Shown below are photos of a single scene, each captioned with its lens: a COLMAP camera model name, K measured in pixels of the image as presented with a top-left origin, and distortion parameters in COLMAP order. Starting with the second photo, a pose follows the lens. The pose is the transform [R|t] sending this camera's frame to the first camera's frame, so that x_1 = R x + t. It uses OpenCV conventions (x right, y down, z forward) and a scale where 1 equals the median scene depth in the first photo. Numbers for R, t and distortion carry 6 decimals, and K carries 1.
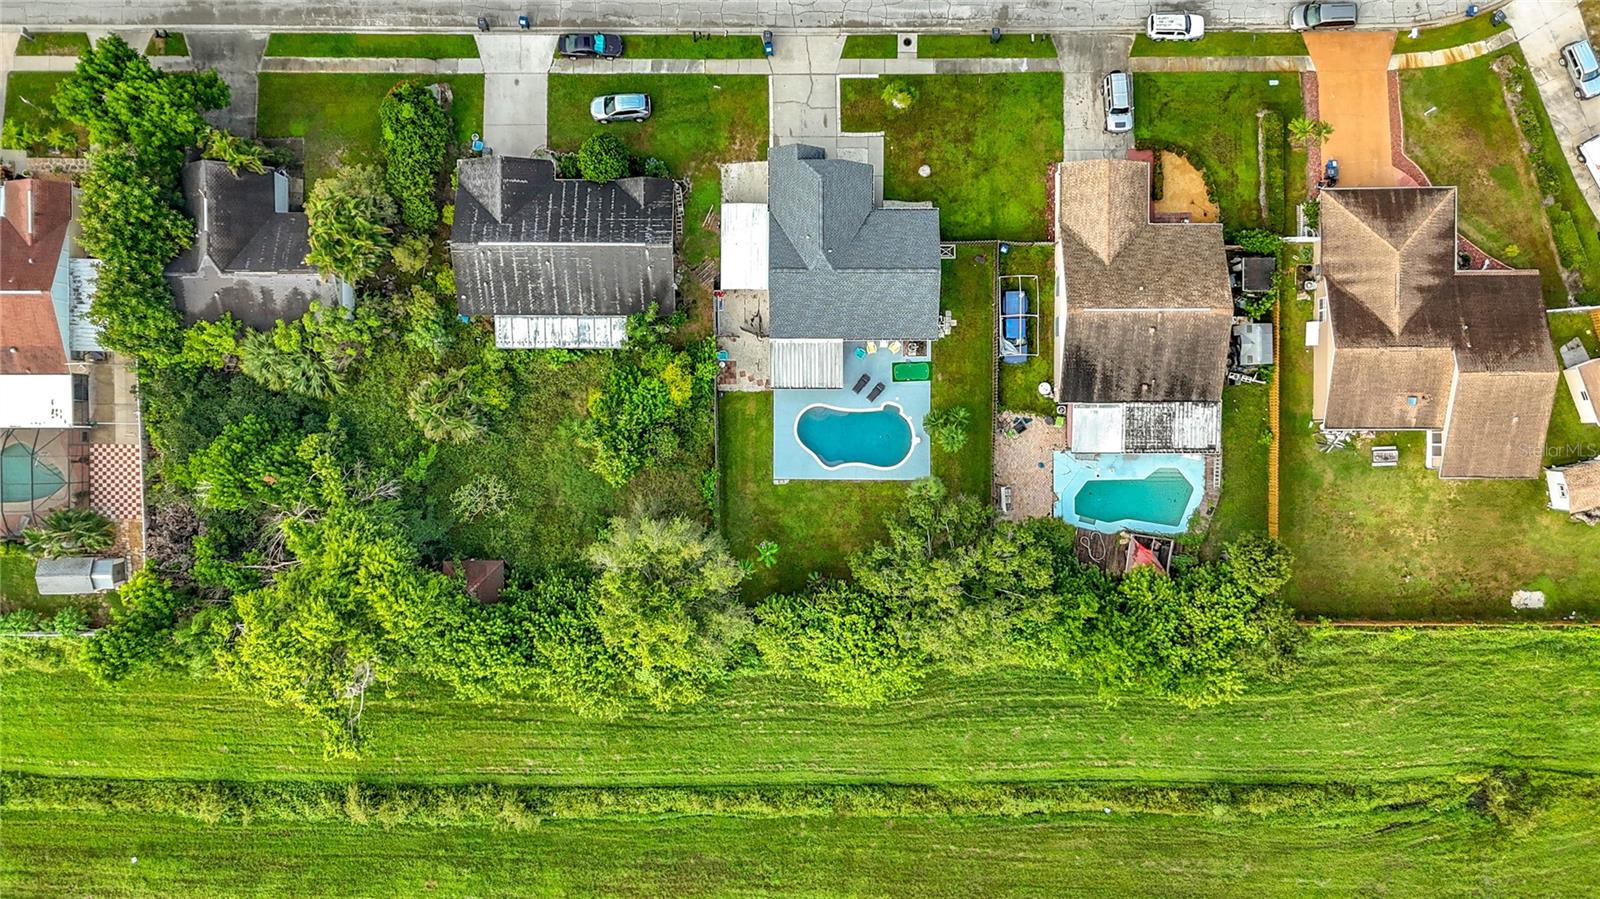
lens RADIAL K [[1228.0, 0, 851.1], [0, 1228.0, 420.8], [0, 0, 1]] dist [0.035665, -0.028067]
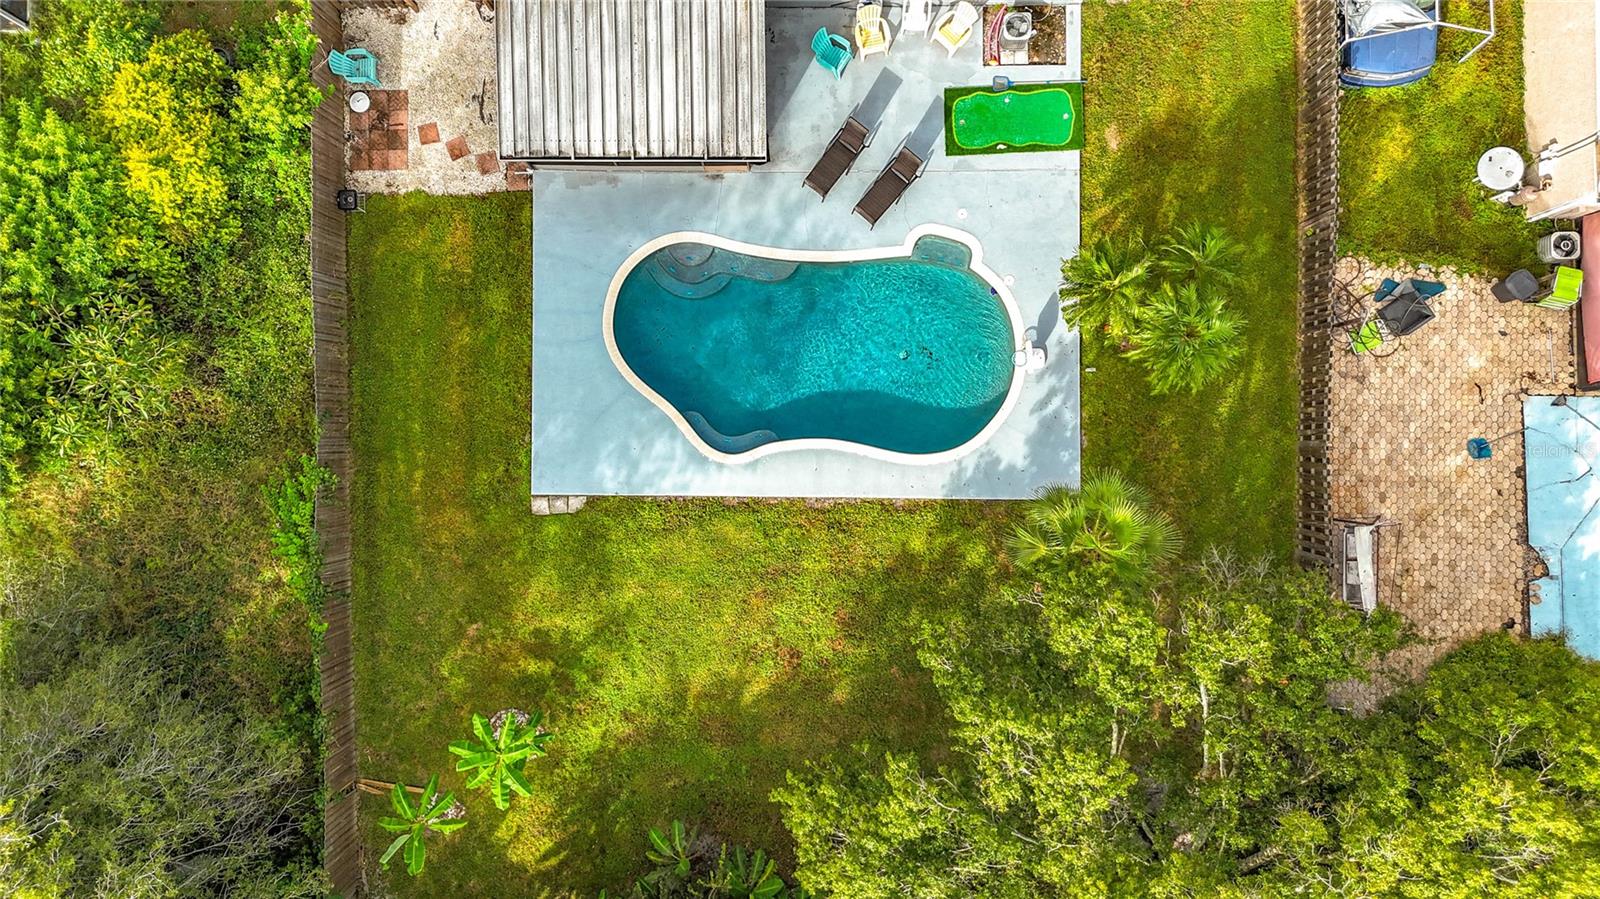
lens RADIAL K [[1228.0, 0, 799.0], [0, 1228.0, 402.6], [0, 0, 1]] dist [0.035665, -0.028067]
pose [[0.999539, 0.000044, -0.030348, 0.008507], [-0.001378, 0.999034, -0.043922, 0.038793], [0.030317, 0.043944, 0.998574, 0.721596]]
